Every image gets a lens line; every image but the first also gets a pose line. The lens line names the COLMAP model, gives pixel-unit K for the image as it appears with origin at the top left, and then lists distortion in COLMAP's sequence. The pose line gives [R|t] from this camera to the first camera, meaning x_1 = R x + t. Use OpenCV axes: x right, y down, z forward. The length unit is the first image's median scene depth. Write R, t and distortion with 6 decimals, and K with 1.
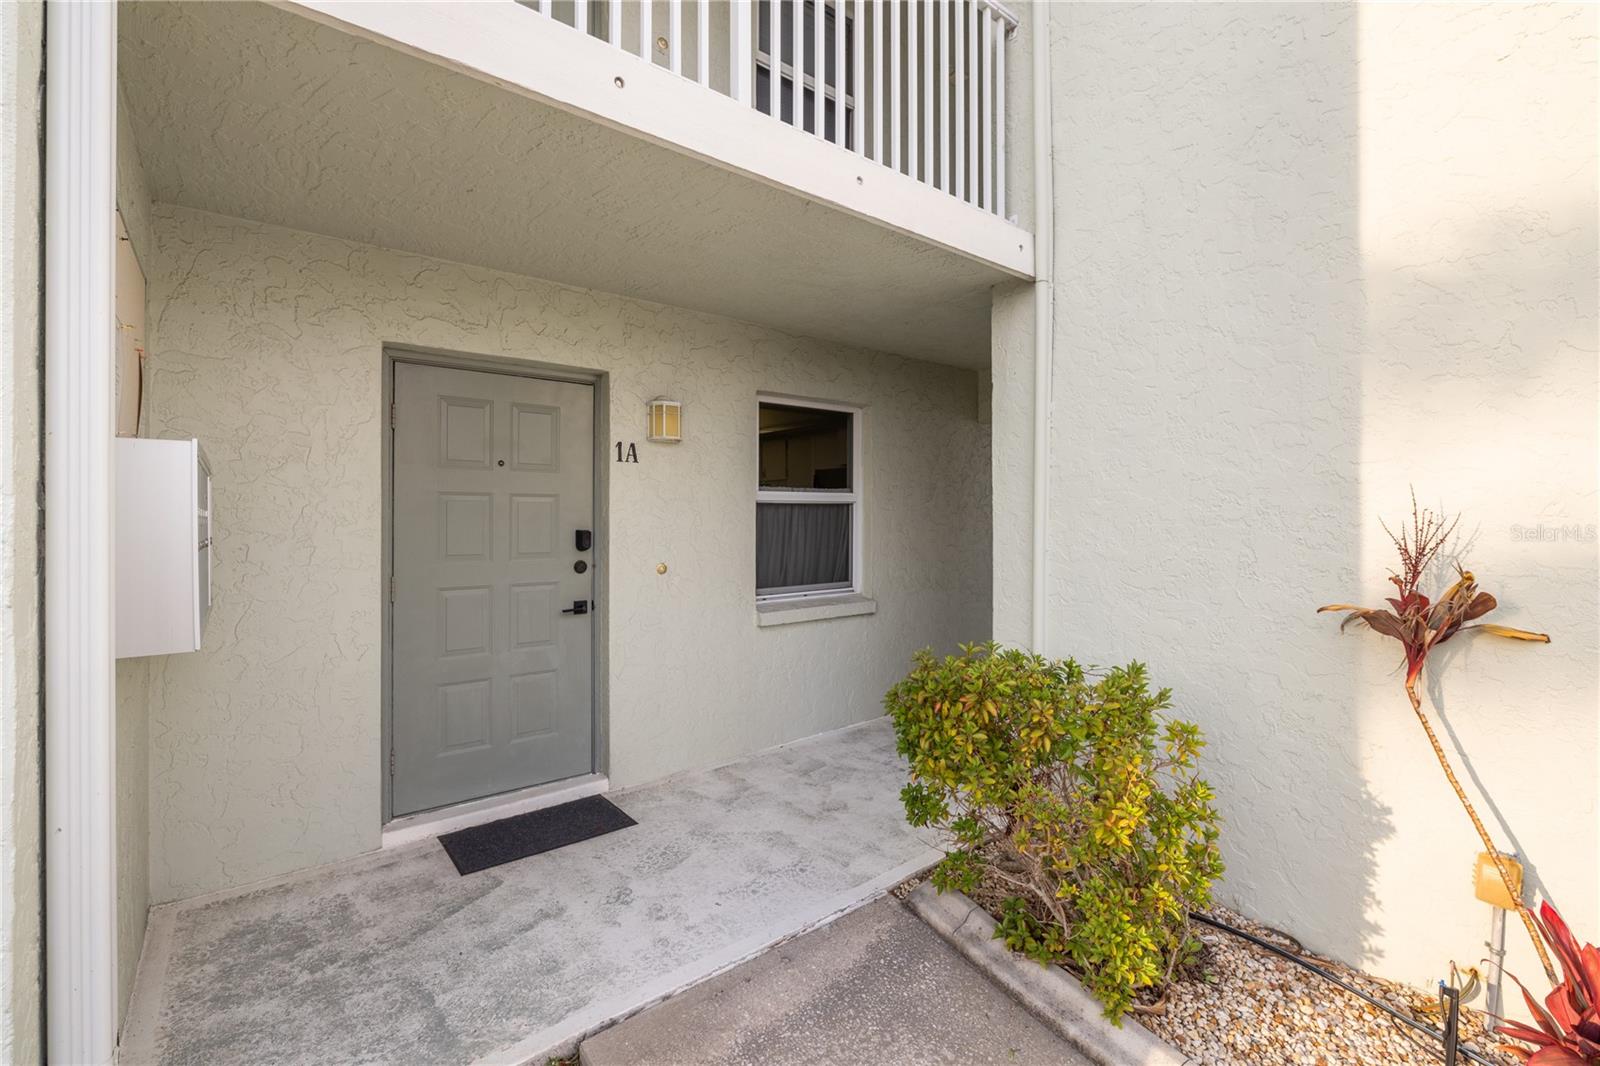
lens RADIAL K [[706.8, 0, 802.9], [0, 706.8, 514.5], [0, 0, 1]] dist [-0.007673, -0.000096]
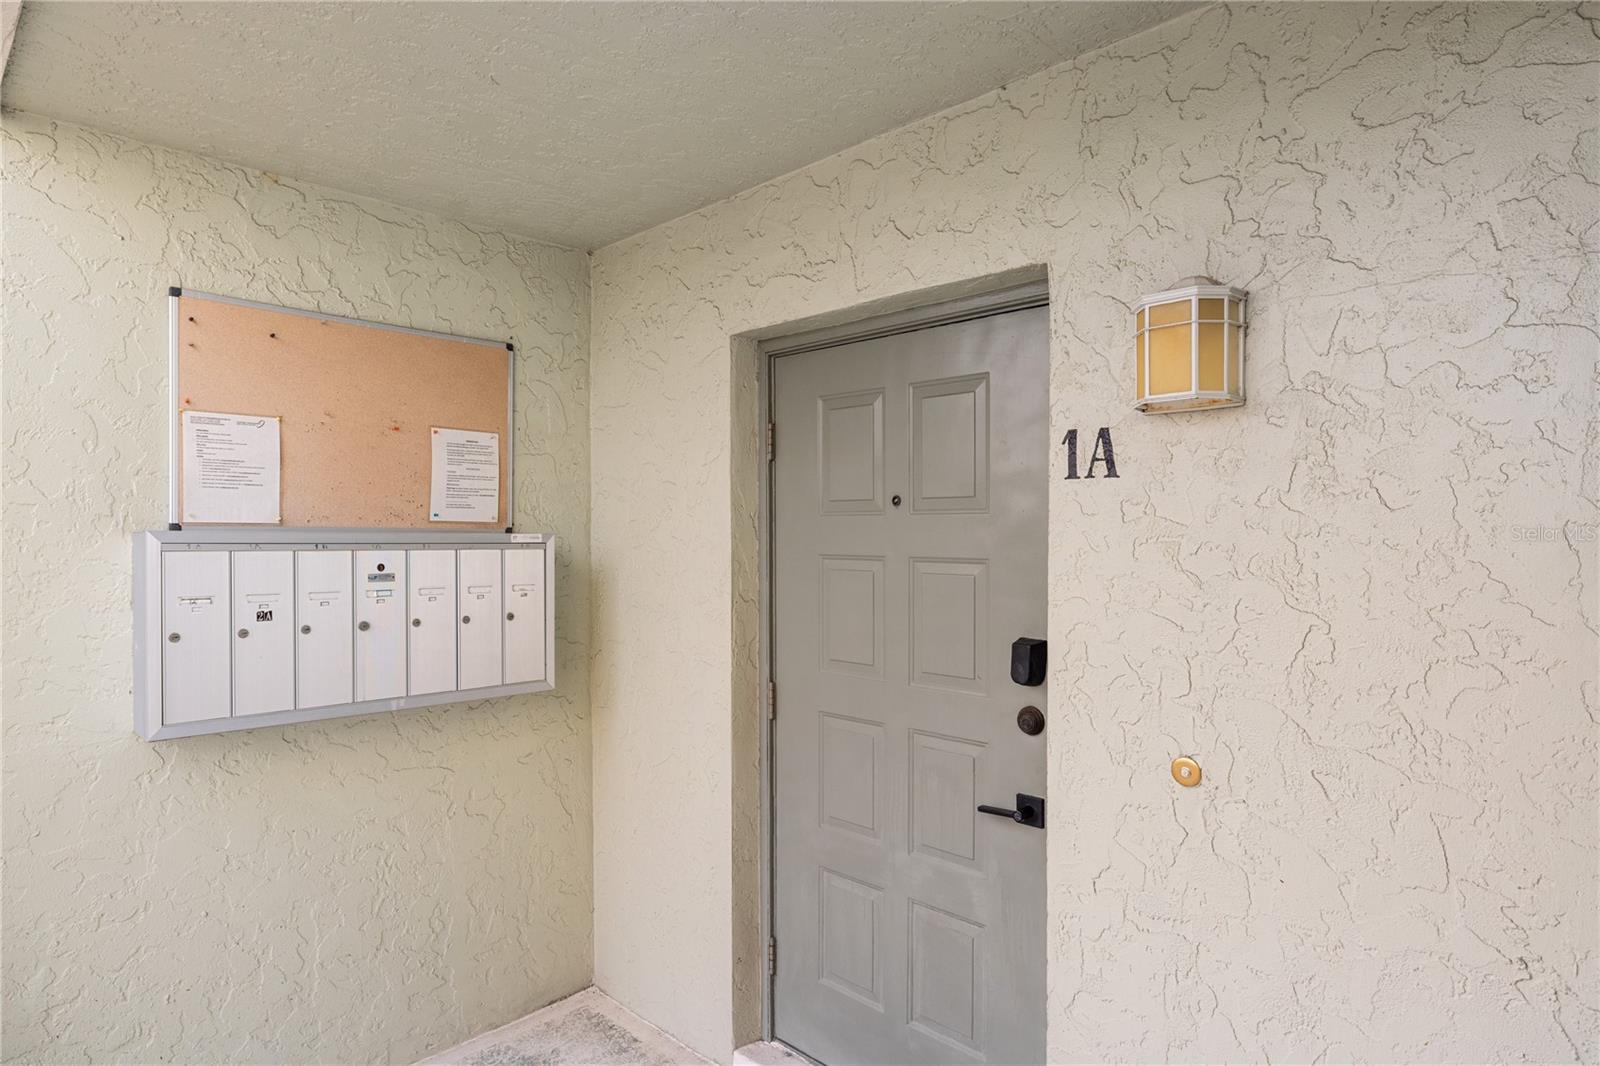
lens RADIAL K [[916.8, 0, 793.4], [0, 916.8, 547.6], [0, 0, 1]] dist [0.001401, 0.001701]
pose [[0.108299, 0.019167, -0.993934, 0.246002], [0.010089, 0.999741, 0.020379, -0.049184], [0.994067, -0.012235, 0.108078, 0.802415]]
